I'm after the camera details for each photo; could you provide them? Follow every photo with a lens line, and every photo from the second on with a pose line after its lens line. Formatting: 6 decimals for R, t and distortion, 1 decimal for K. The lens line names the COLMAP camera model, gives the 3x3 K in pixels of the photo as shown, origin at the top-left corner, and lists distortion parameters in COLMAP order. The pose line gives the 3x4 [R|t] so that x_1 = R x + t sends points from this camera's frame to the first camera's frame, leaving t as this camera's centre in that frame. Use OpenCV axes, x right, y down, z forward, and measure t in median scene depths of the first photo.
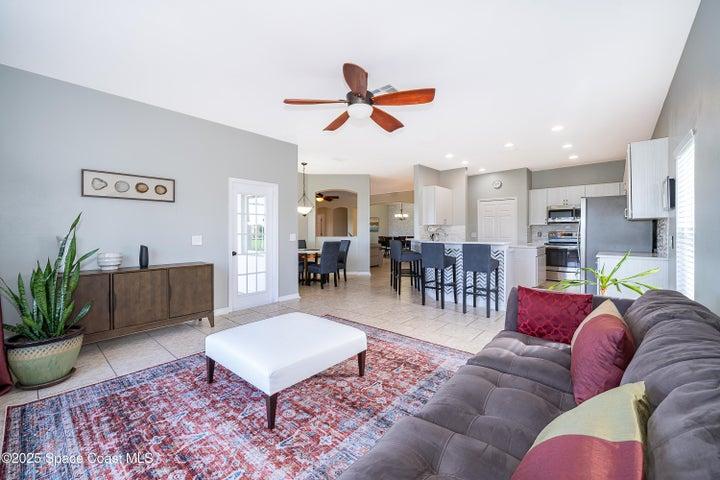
lens RADIAL K [[288.1, 0, 359.9], [0, 288.1, 236.6], [0, 0, 1]] dist [-0.000864, -0.000033]
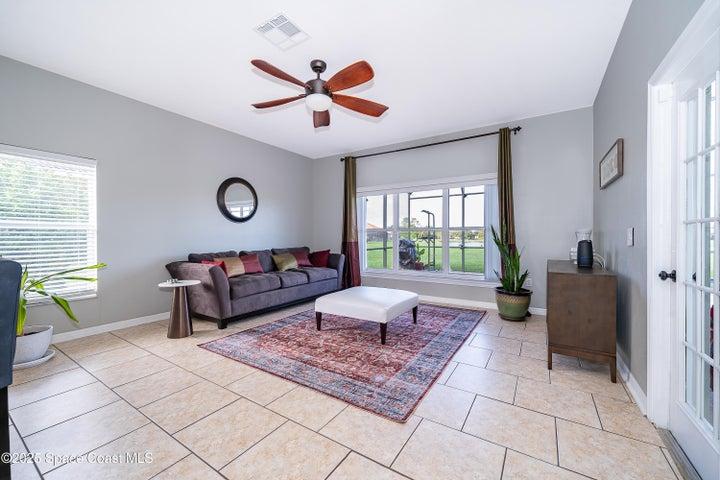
lens RADIAL K [[288.1, 0, 359.9], [0, 288.1, 238.0], [0, 0, 1]] dist [-0.000864, -0.000033]
pose [[-0.989298, 0.008035, -0.145687, 0.008514], [0.005945, 0.999873, 0.014771, 0.010684], [0.145787, 0.013747, -0.989220, 2.129187]]
